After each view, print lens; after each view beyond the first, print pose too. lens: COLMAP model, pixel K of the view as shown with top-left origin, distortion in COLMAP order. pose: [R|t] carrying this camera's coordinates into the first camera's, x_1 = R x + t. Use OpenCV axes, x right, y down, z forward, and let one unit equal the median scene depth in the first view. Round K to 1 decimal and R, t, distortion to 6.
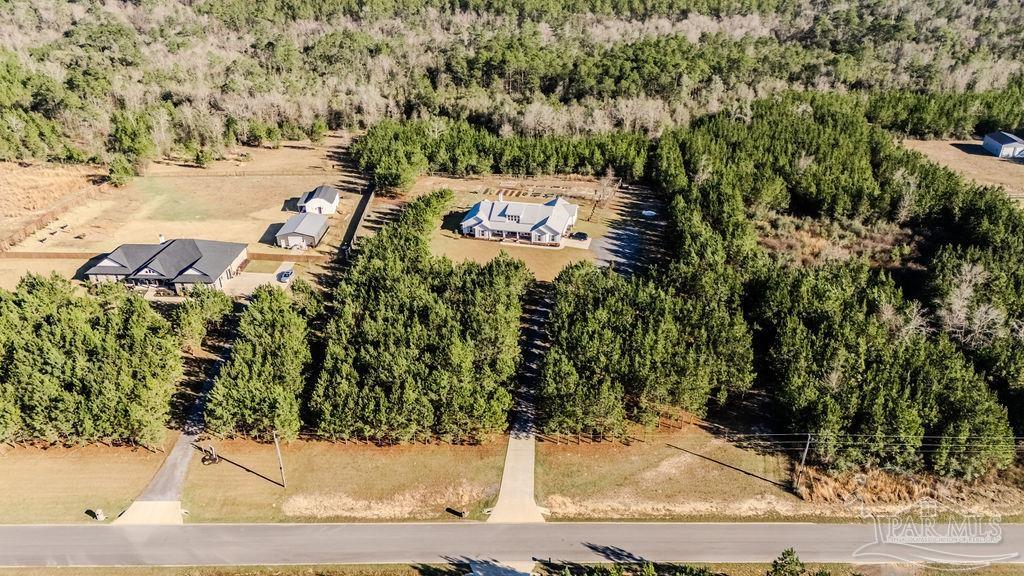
lens RADIAL K [[752.2, 0, 512.0], [0, 752.2, 288.0], [0, 0, 1]] dist [0.083188, -0.079183]
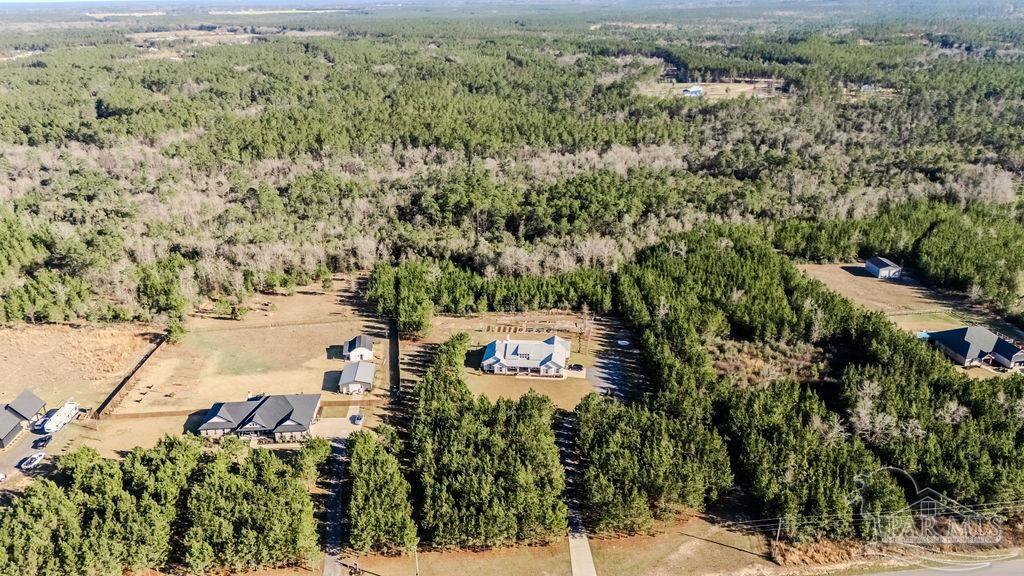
lens RADIAL K [[749.5, 0, 512.0], [0, 749.5, 288.0], [0, 0, 1]] dist [0.123528, -0.201973]
pose [[0.992950, -0.048161, 0.108311, -0.145382], [0.060454, 0.991726, -0.113243, -0.063376], [-0.101961, 0.118992, 0.987646, -0.250832]]
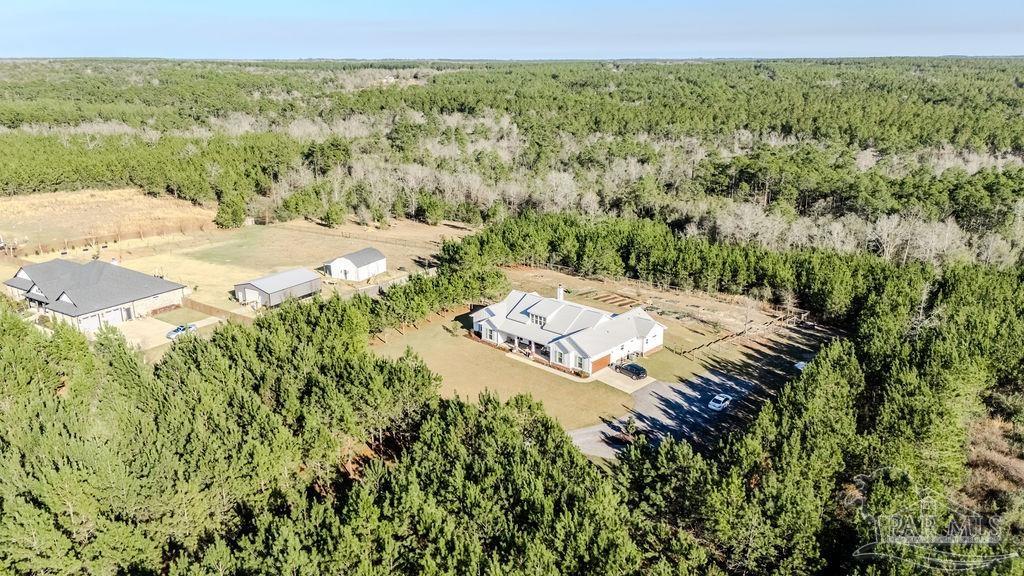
lens RADIAL K [[752.2, 0, 512.0], [0, 752.2, 288.0], [0, 0, 1]] dist [0.083188, -0.079183]
pose [[0.873997, 0.153364, -0.461096, 0.260361], [-0.238109, 0.962329, -0.131253, -0.030562], [0.423597, 0.224506, 0.877589, 0.423289]]
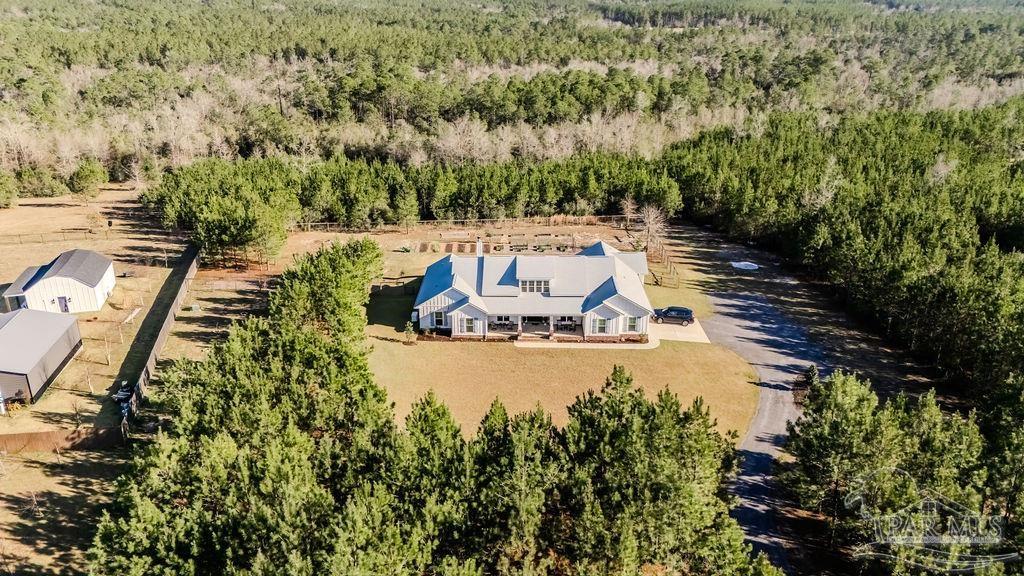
lens RADIAL K [[752.2, 0, 512.0], [0, 752.2, 288.0], [0, 0, 1]] dist [0.083188, -0.079183]
pose [[0.973975, -0.068837, 0.215947, -0.105233], [0.093244, 0.990097, -0.104942, -0.045212], [-0.206585, 0.122346, 0.970749, 0.551878]]
